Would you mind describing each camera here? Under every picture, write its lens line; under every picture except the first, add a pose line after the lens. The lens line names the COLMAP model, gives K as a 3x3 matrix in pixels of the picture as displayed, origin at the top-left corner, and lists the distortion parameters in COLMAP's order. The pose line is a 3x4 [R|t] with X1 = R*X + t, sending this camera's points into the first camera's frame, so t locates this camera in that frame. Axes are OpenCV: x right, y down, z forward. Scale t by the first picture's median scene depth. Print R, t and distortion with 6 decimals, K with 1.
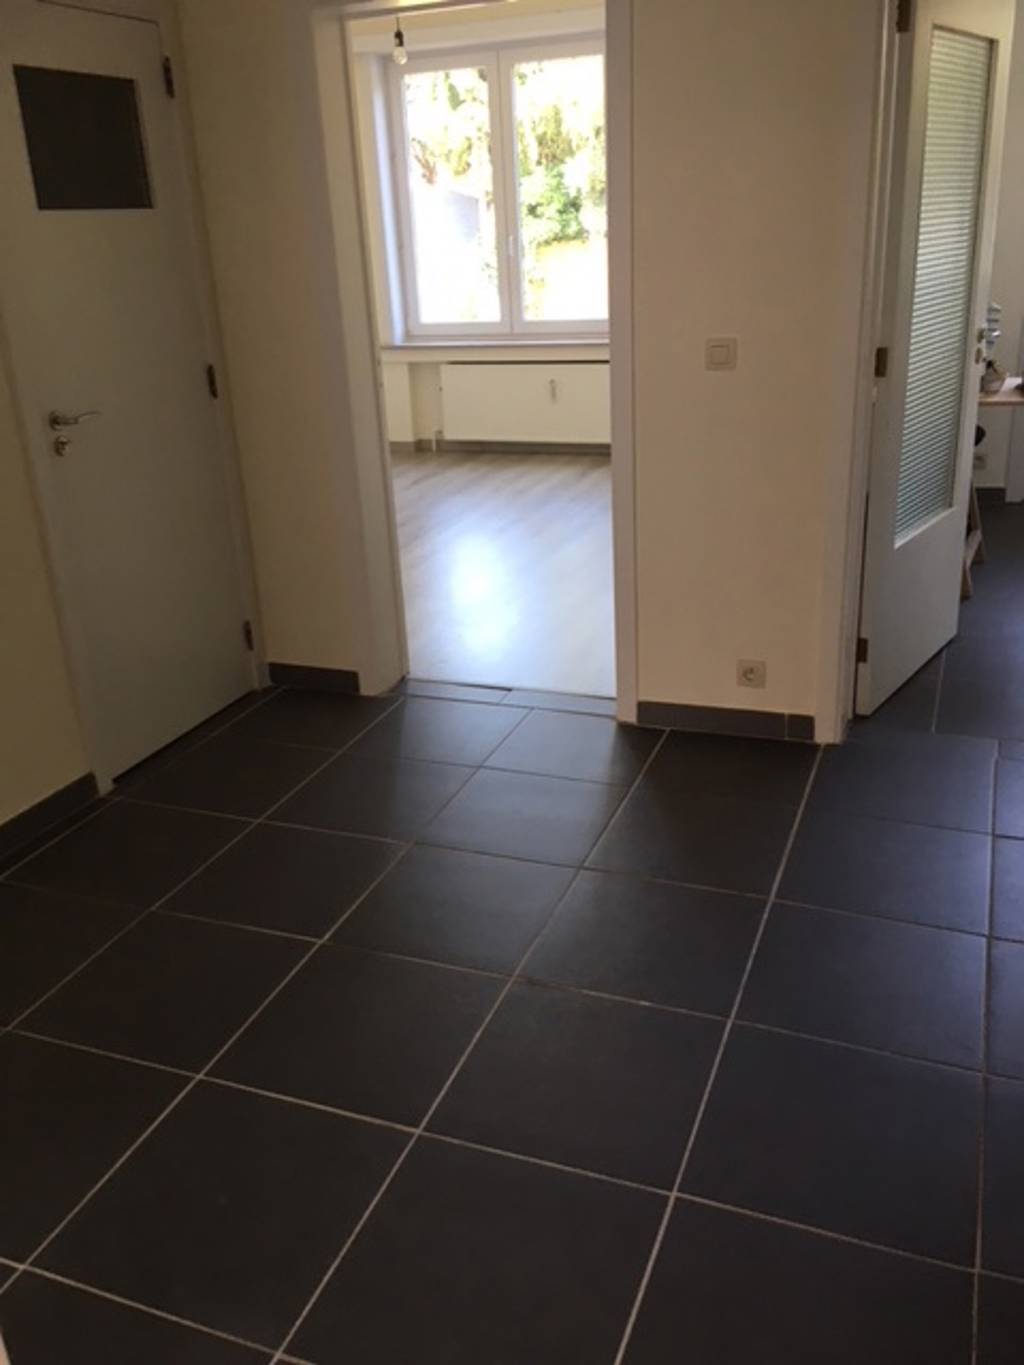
lens RADIAL K [[1167.5, 0, 512.0], [0, 1167.5, 682.5], [0, 0, 1]] dist [0.088523, -0.127462]
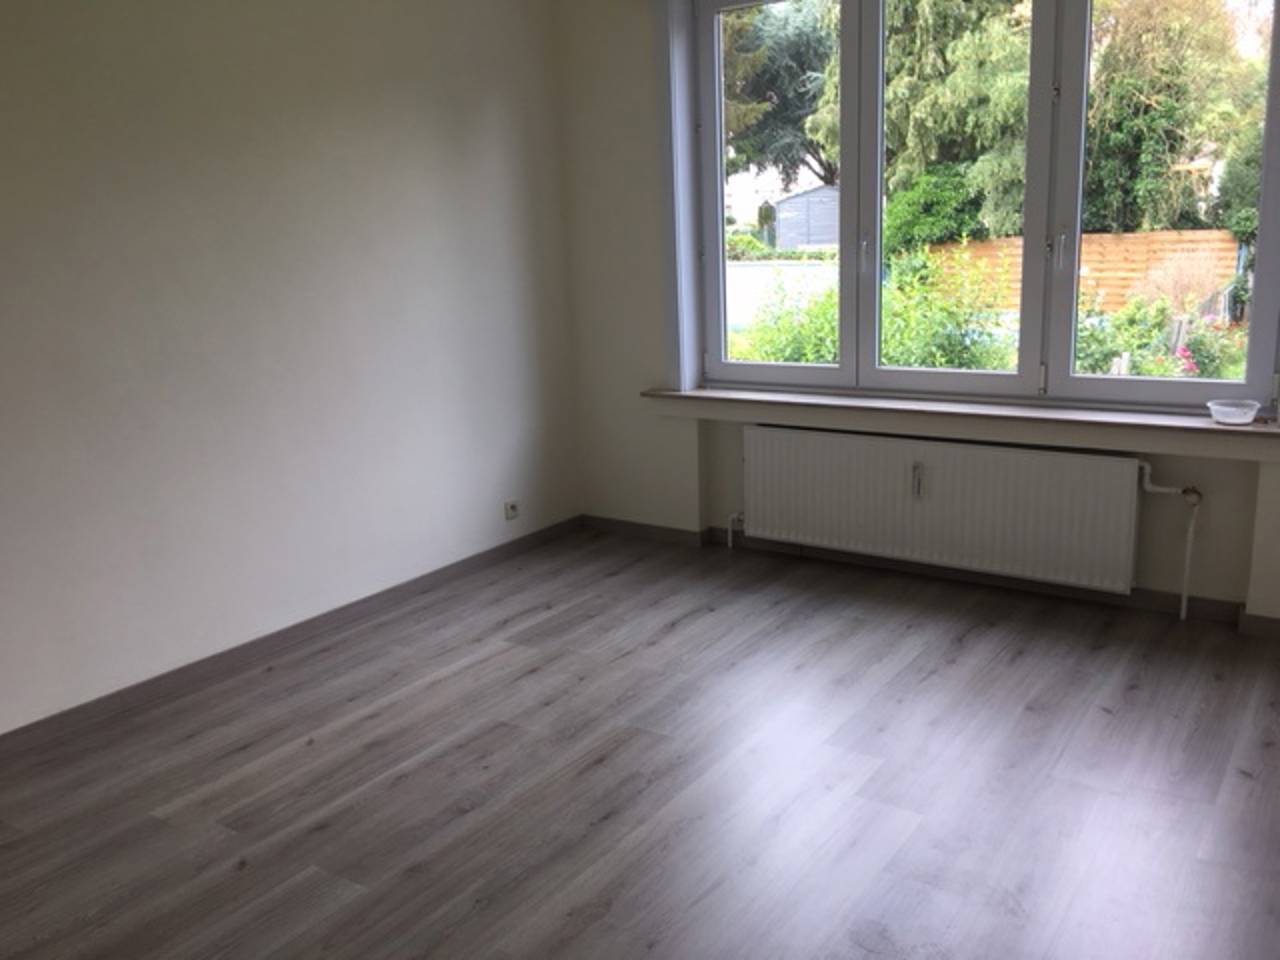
lens RADIAL K [[1094.8, 0, 645.4], [0, 1094.8, 476.8], [0, 0, 1]] dist [0.088523, -0.127462]
pose [[0.972945, 0.063296, -0.222199, 0.022995], [-0.094209, 0.986843, -0.131402, -0.153676], [0.210958, 0.148780, 0.966106, 0.392578]]
